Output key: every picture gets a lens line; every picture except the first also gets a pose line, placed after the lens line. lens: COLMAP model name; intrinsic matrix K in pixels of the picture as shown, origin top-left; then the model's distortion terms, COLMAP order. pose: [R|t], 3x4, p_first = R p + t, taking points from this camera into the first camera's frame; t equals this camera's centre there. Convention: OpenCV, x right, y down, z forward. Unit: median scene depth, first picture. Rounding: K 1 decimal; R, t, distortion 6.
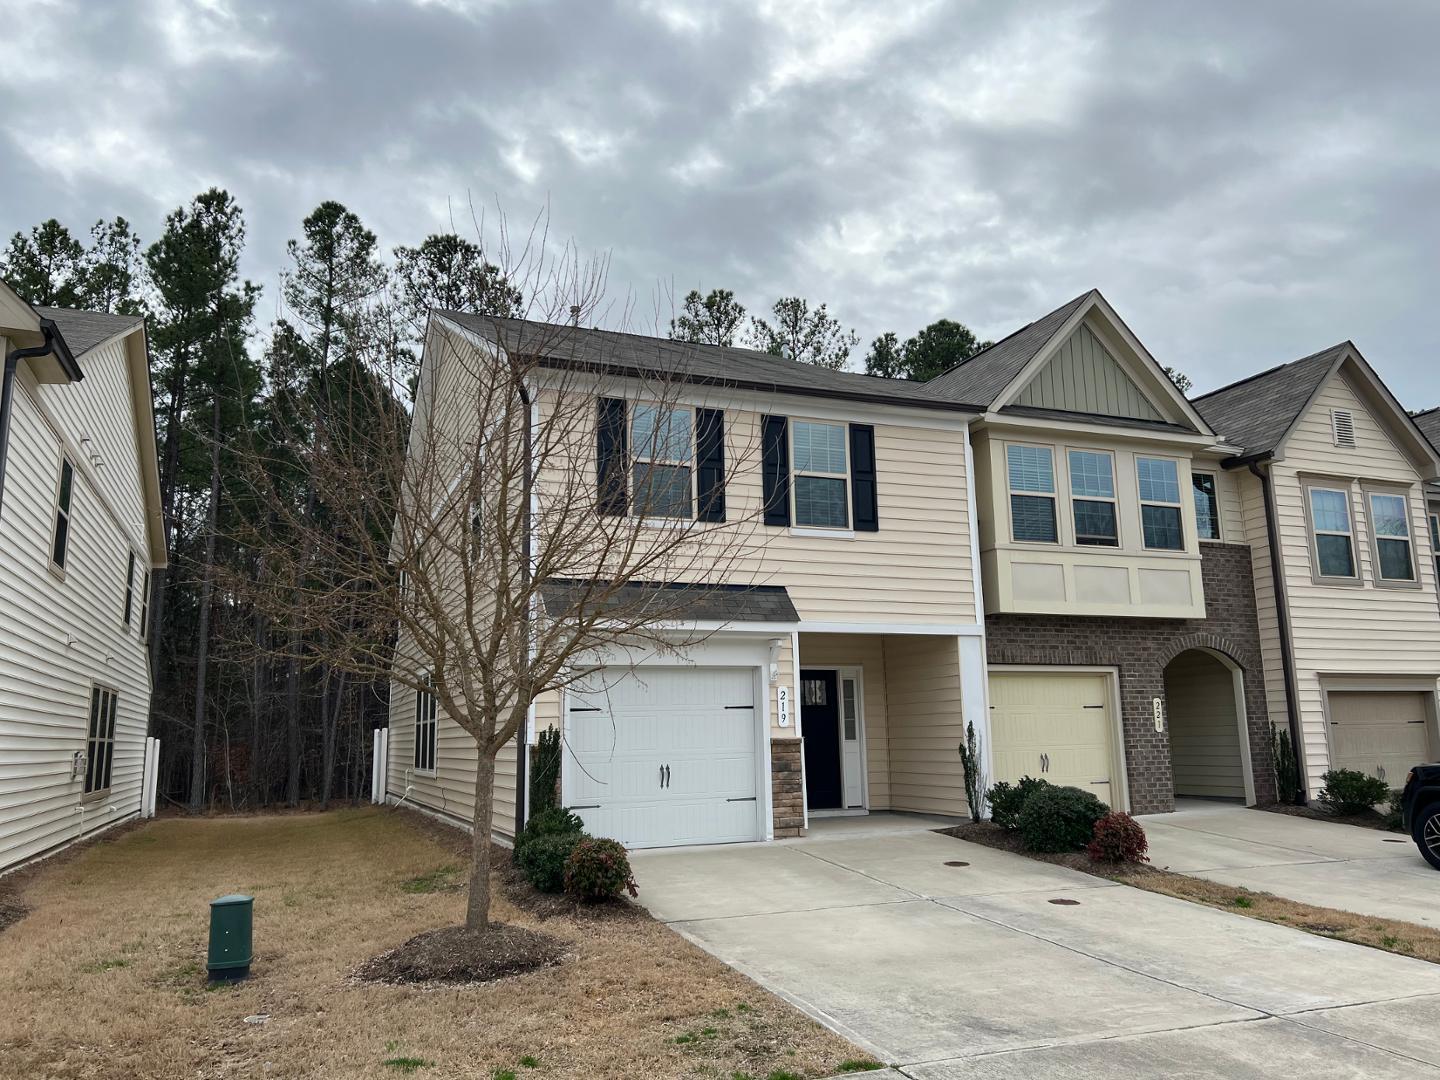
lens RADIAL K [[1094.0, 0, 720.0], [0, 1094.0, 540.0], [0, 0, 1]] dist [0.058985, -0.074087]
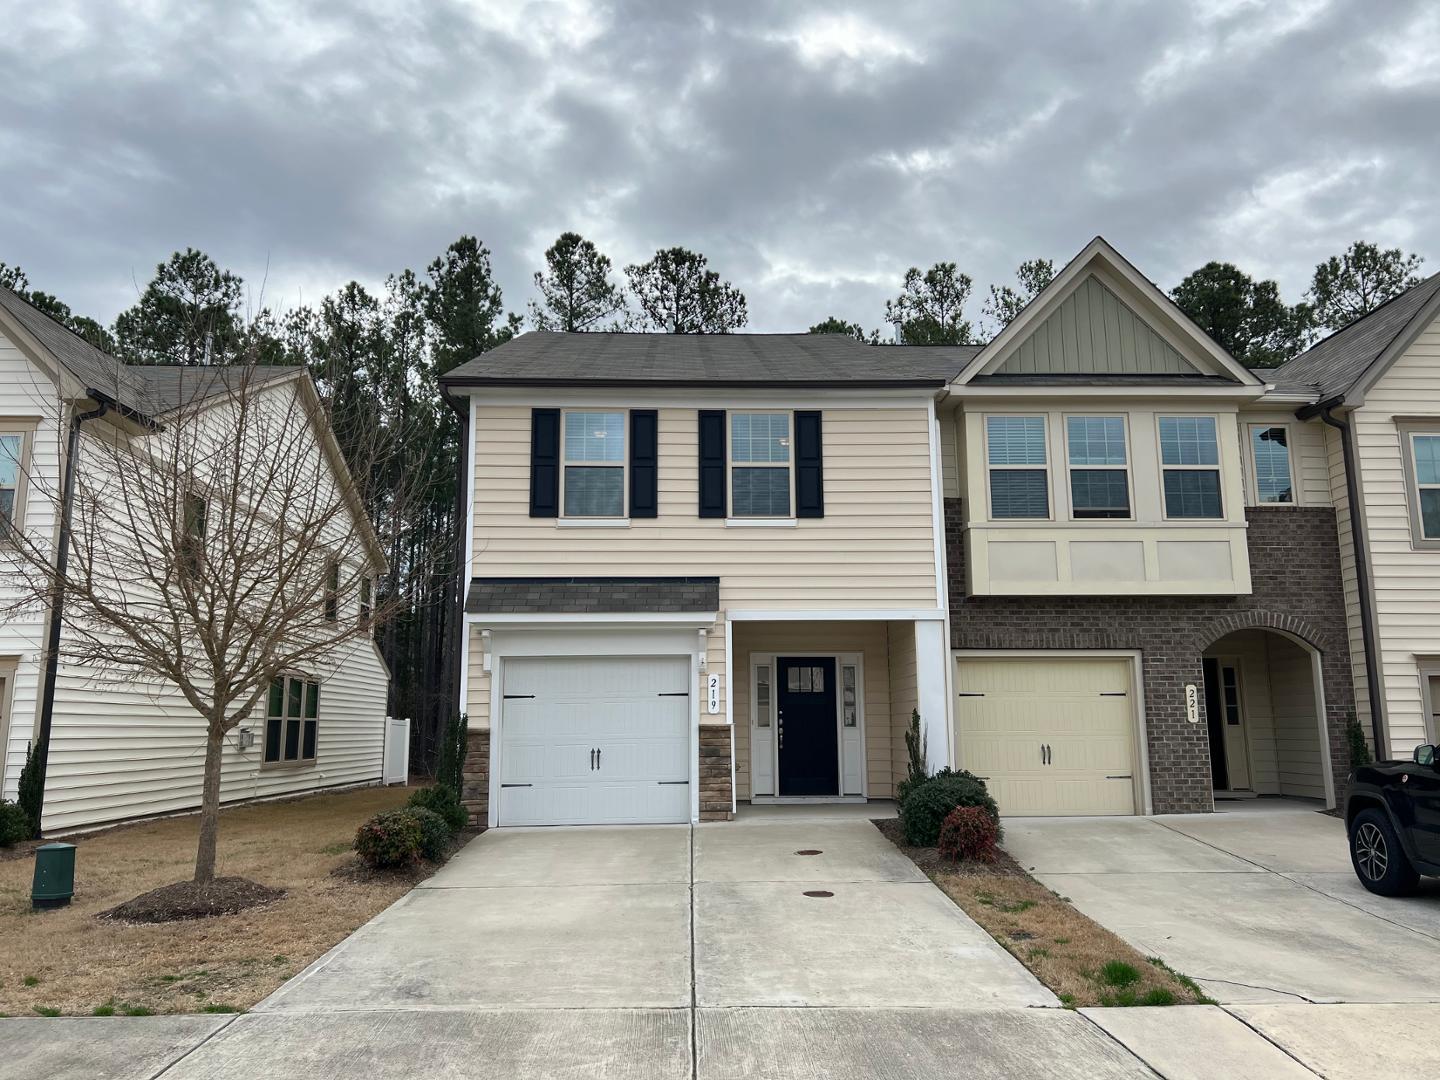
lens RADIAL K [[1094.0, 0, 720.0], [0, 1094.0, 540.0], [0, 0, 1]] dist [0.058985, -0.074087]
pose [[0.939187, -0.045147, -0.340425, 0.351944], [0.050009, 0.998734, 0.005516, 0.002058], [0.339745, -0.022205, 0.940255, 0.032470]]
